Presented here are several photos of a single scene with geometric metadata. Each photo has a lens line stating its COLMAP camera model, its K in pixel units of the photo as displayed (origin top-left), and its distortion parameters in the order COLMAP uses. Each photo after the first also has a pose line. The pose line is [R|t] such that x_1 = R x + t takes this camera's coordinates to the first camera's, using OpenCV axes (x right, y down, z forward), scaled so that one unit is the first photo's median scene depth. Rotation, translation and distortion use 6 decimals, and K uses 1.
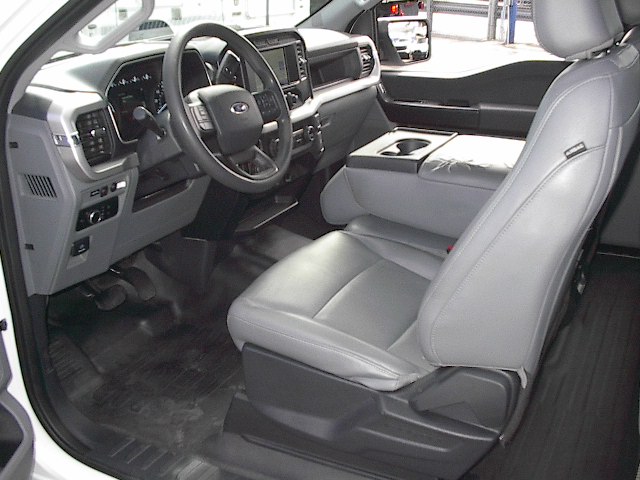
lens RADIAL K [[718.7, 0, 320.0], [0, 718.7, 240.0], [0, 0, 1]] dist [-0.160011, 0.150350]
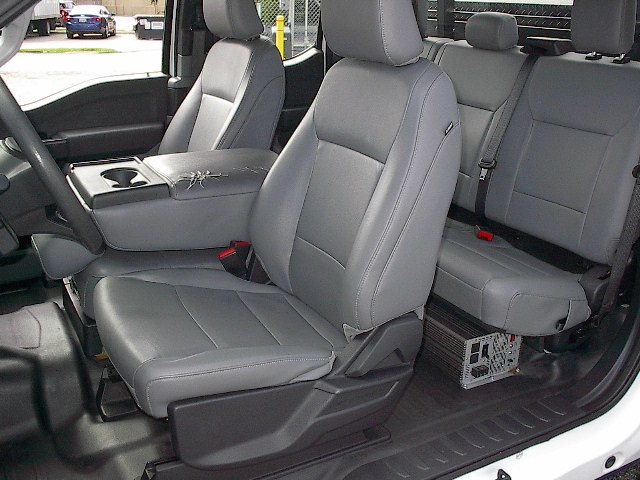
lens RADIAL K [[718.7, 0, 320.0], [0, 718.7, 240.0], [0, 0, 1]] dist [-0.160011, 0.150350]
pose [[0.568470, -0.258920, 0.780899, -0.598791], [0.282579, 0.952889, 0.110237, -0.093470], [-0.772652, 0.157999, 0.614854, 0.246015]]
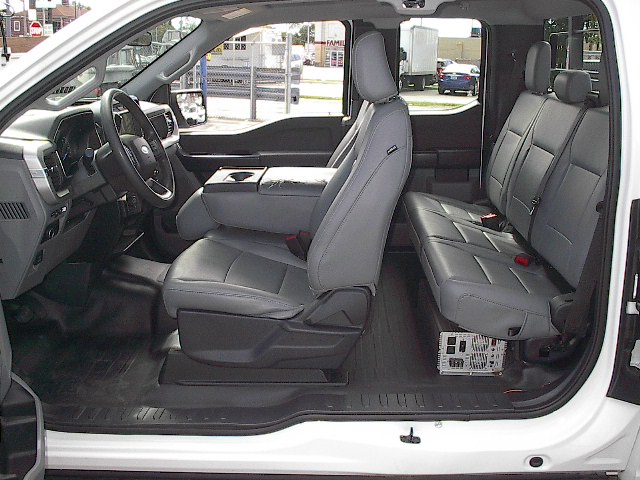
lens RADIAL K [[718.7, 0, 320.0], [0, 718.7, 240.0], [0, 0, 1]] dist [-0.160011, 0.150350]
pose [[0.904311, -0.094422, 0.416301, -0.394524], [0.138864, 0.987257, -0.077724, 0.145988], [-0.403657, 0.128096, 0.905899, -0.380874]]
